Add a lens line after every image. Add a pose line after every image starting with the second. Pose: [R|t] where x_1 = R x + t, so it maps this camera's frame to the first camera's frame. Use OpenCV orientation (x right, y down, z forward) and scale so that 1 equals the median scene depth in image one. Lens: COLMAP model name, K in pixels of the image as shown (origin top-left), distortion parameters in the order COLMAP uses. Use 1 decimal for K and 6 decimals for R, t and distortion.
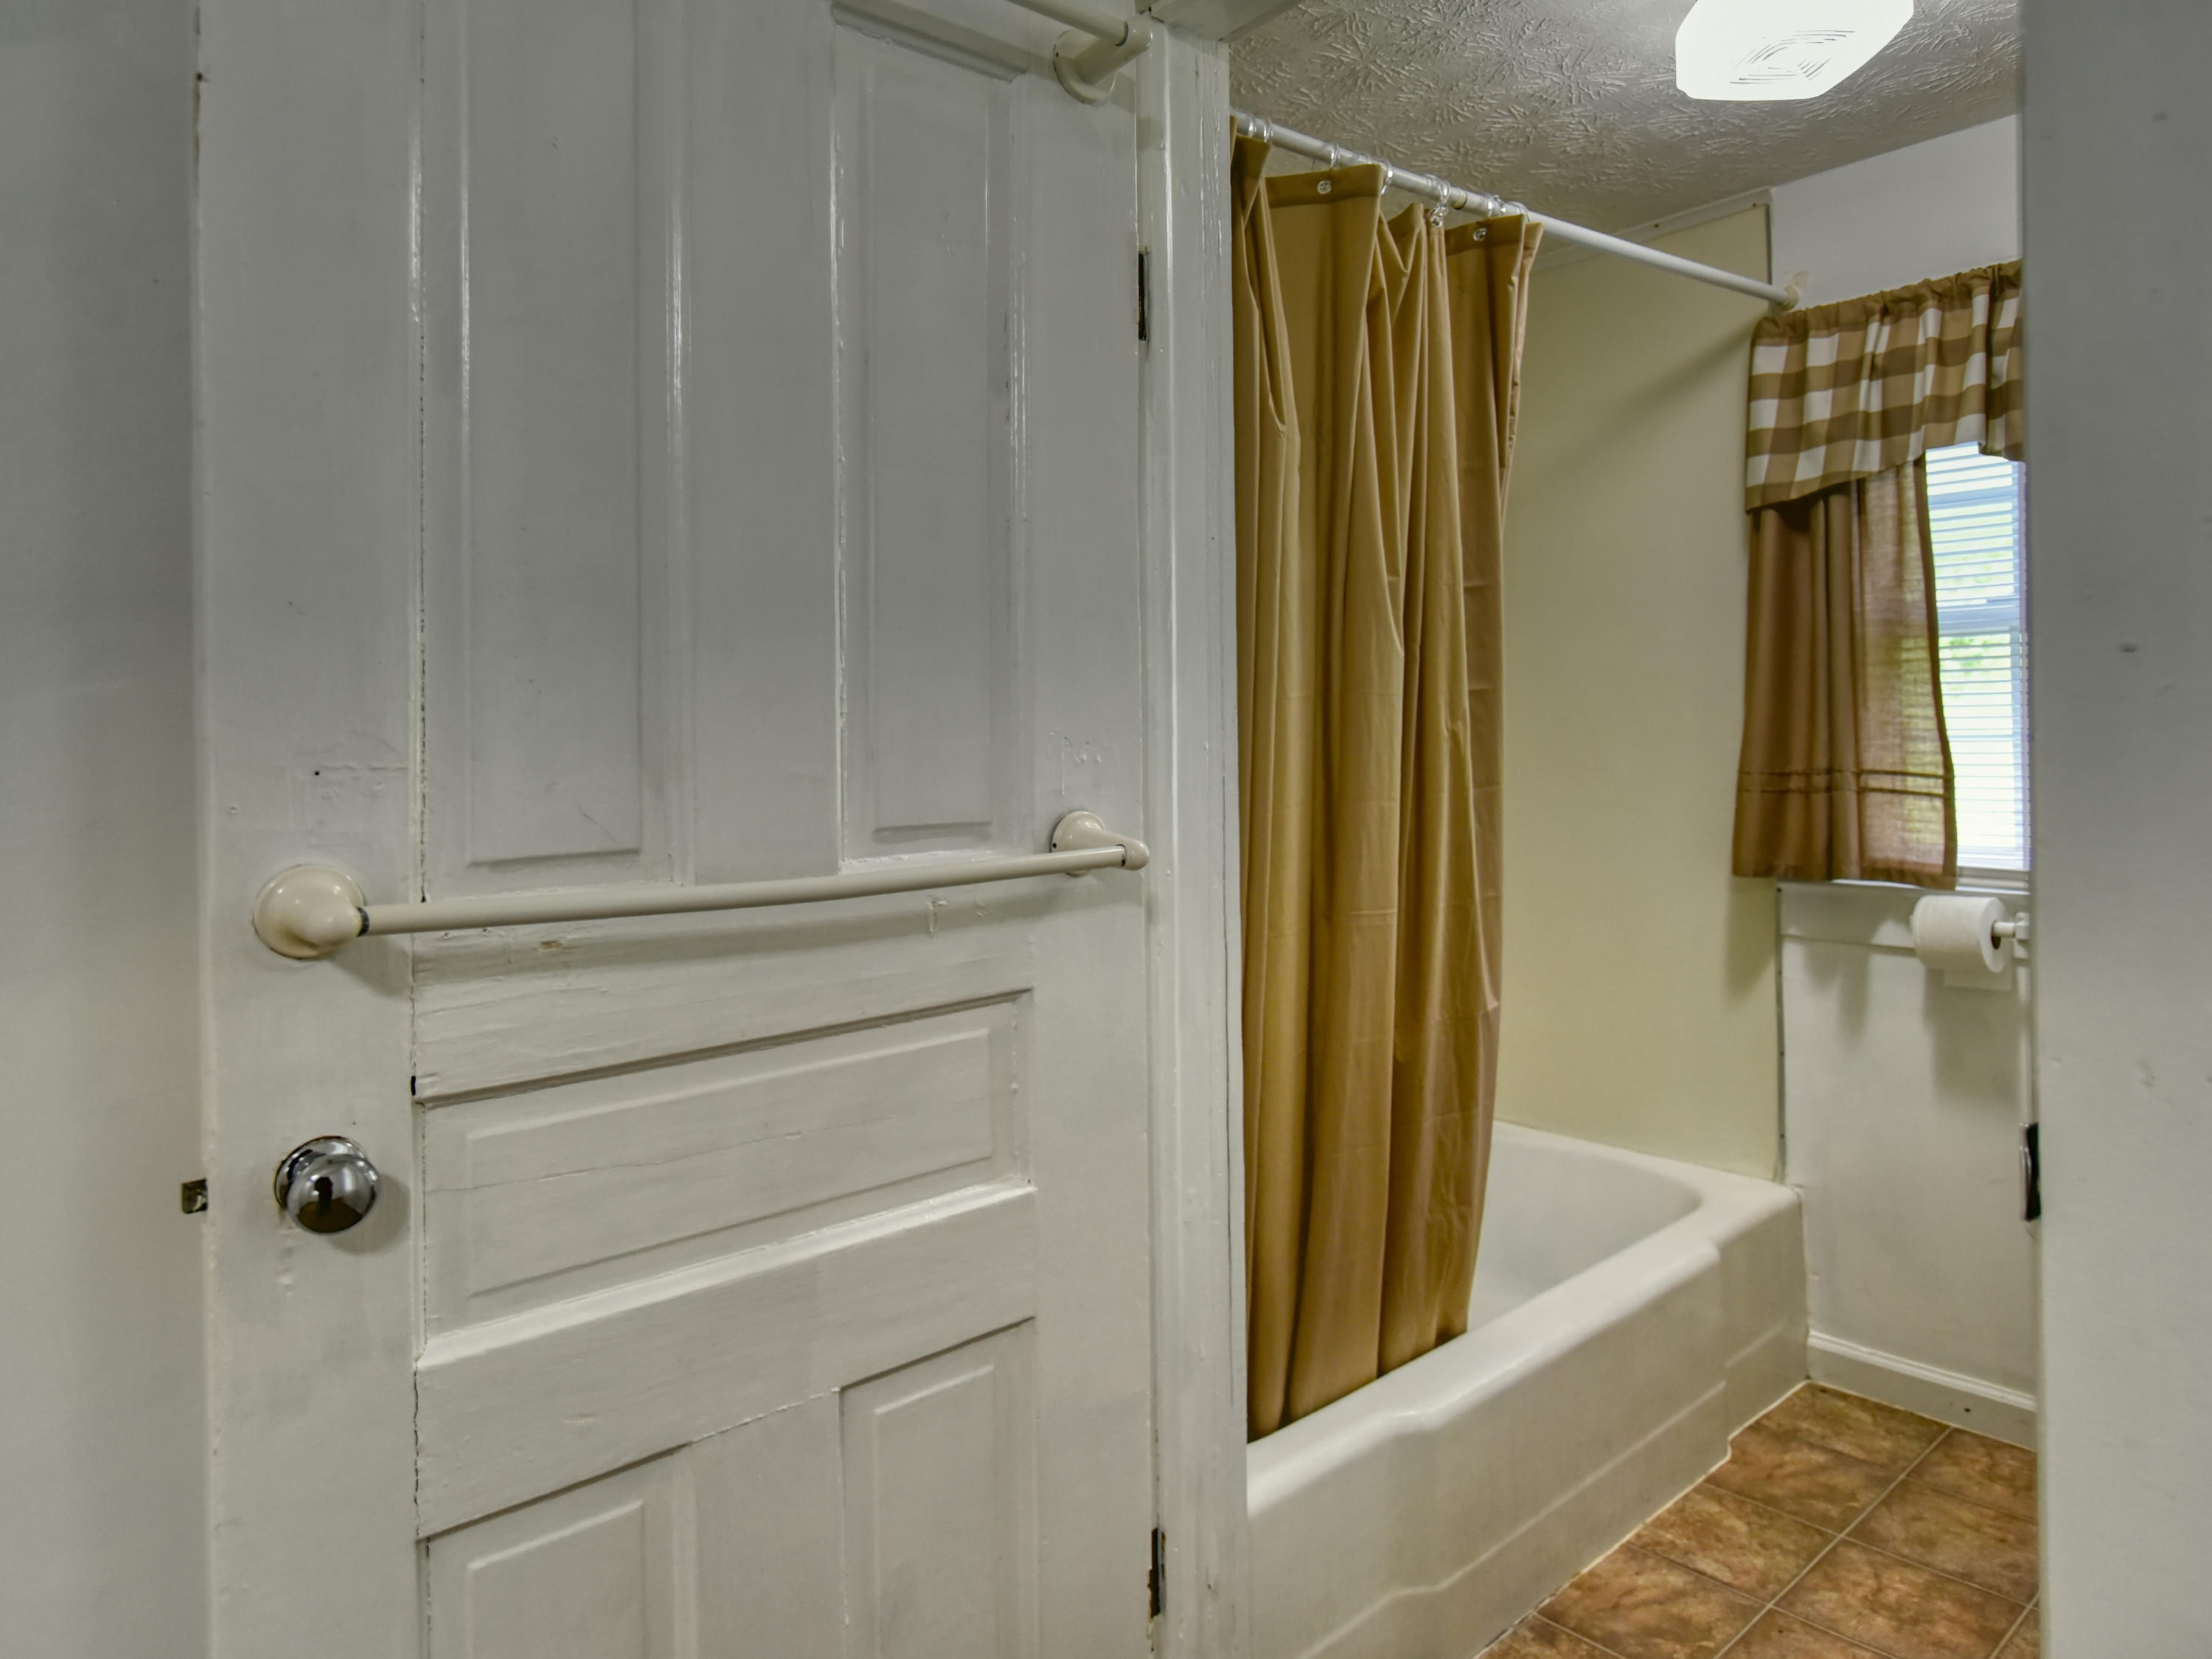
lens RADIAL K [[1491.6, 0, 1106.7], [0, 1491.6, 774.6], [0, 0, 1]] dist [0.019887, -0.031558]
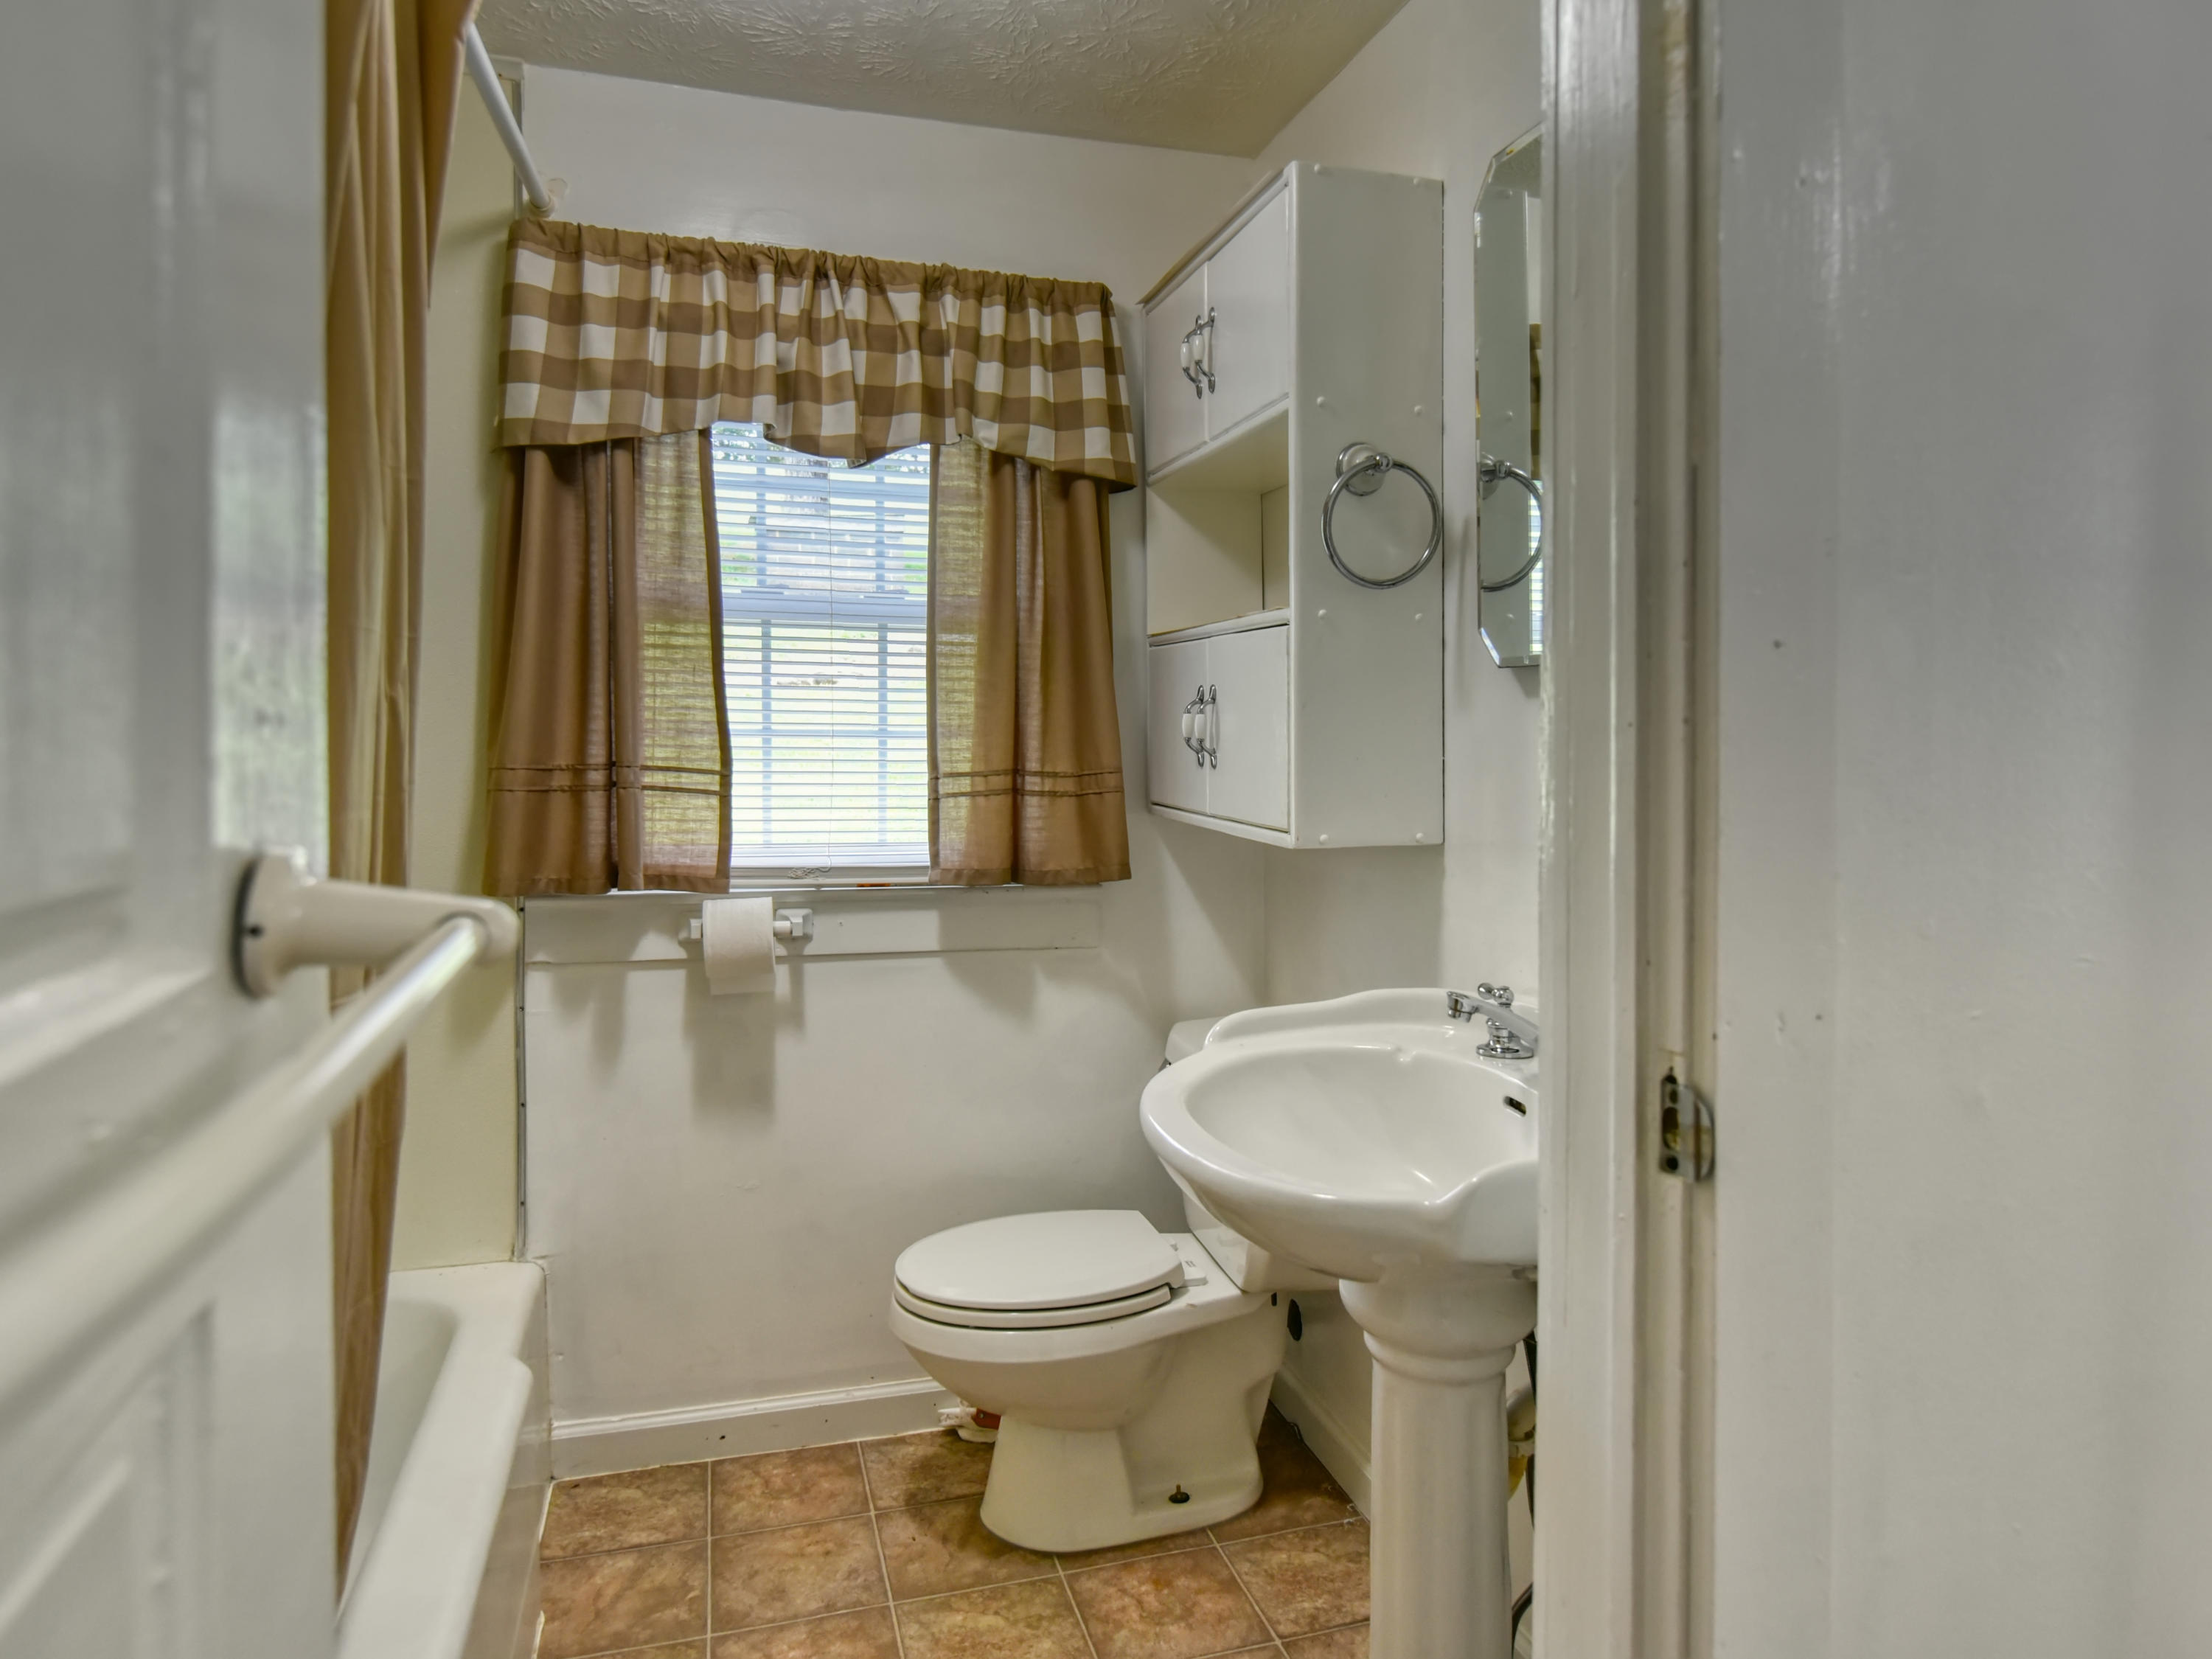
lens RADIAL K [[1491.6, 0, 1106.7], [0, 1491.6, 774.6], [0, 0, 1]] dist [0.019887, -0.031558]
pose [[0.378613, -0.000819, 0.925555, -0.216941], [0.001549, 0.999999, 0.000251, 0.002697], [-0.925554, 0.001339, 0.378614, 0.416989]]
